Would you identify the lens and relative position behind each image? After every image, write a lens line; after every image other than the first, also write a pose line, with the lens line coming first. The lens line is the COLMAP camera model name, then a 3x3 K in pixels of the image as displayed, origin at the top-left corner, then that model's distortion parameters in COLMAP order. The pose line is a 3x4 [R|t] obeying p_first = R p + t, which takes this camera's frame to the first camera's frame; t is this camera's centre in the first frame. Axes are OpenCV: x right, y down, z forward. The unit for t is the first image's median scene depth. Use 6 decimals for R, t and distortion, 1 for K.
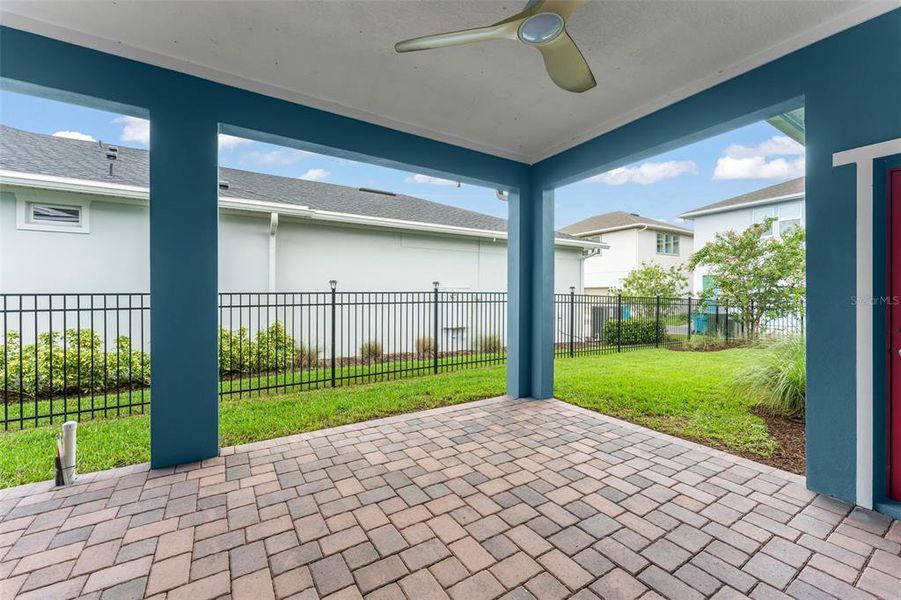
lens RADIAL K [[358.5, 0, 446.9], [0, 358.5, 293.3], [0, 0, 1]] dist [0.000499, 0.000432]
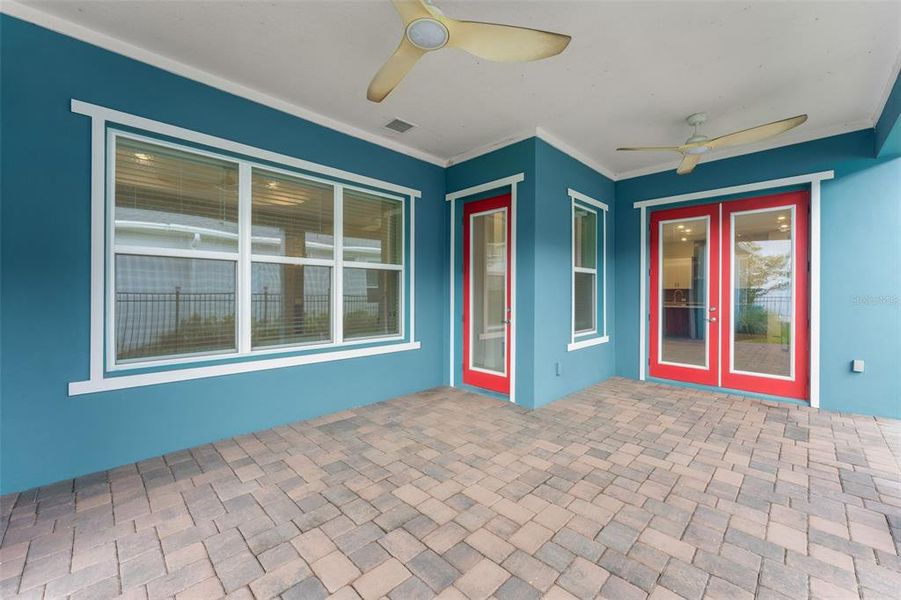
lens RADIAL K [[358.5, 0, 446.9], [0, 358.5, 293.3], [0, 0, 1]] dist [0.000499, 0.000432]
pose [[-0.976622, -0.006029, -0.214880, 0.270846], [-0.004069, 0.999946, -0.009562, 0.015429], [0.214926, -0.008465, -0.976594, 1.282392]]
